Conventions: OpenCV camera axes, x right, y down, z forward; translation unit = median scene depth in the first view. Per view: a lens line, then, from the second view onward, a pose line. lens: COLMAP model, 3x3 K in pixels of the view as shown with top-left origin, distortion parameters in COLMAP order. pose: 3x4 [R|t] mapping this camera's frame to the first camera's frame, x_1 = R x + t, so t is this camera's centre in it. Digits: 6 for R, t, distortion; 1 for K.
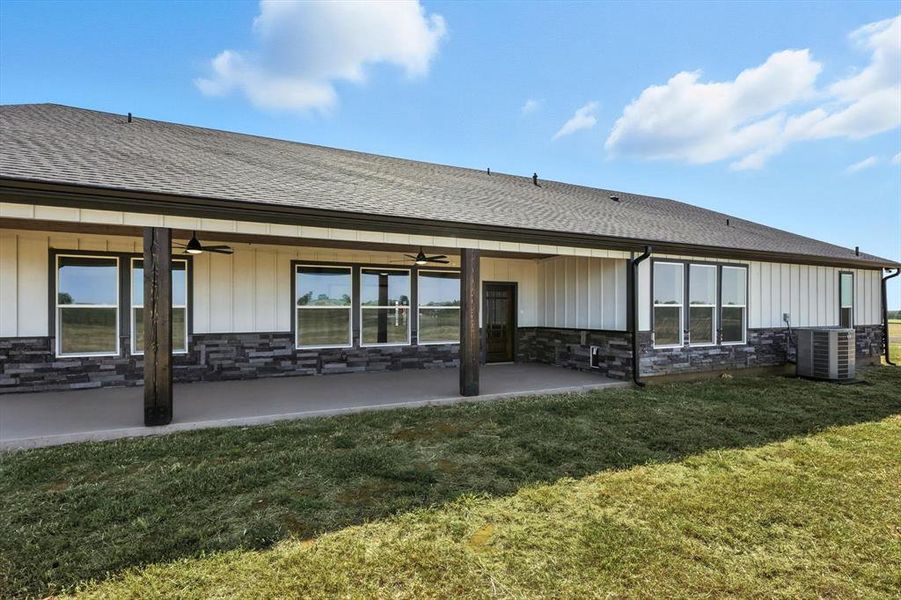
lens RADIAL K [[397.9, 0, 450.5], [0, 397.9, 300.0], [0, 0, 1]] dist [0.000734, 0.000134]
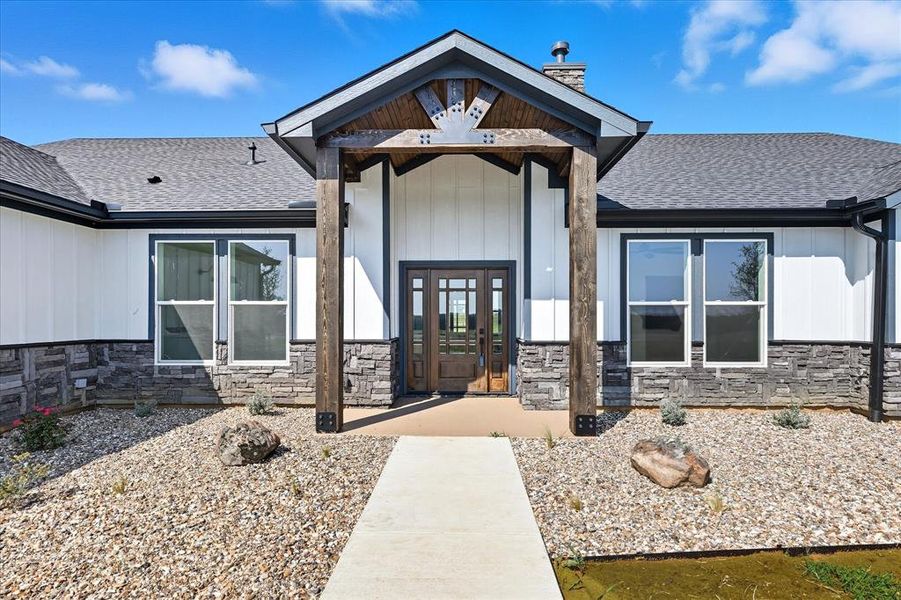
lens RADIAL K [[397.9, 0, 450.5], [0, 397.9, 300.0], [0, 0, 1]] dist [0.000734, 0.000134]
pose [[0.902912, -0.001666, -0.429821, 0.569979], [0.005079, 0.999964, 0.006793, 0.003687], [0.429794, -0.008317, 0.902888, 0.255638]]
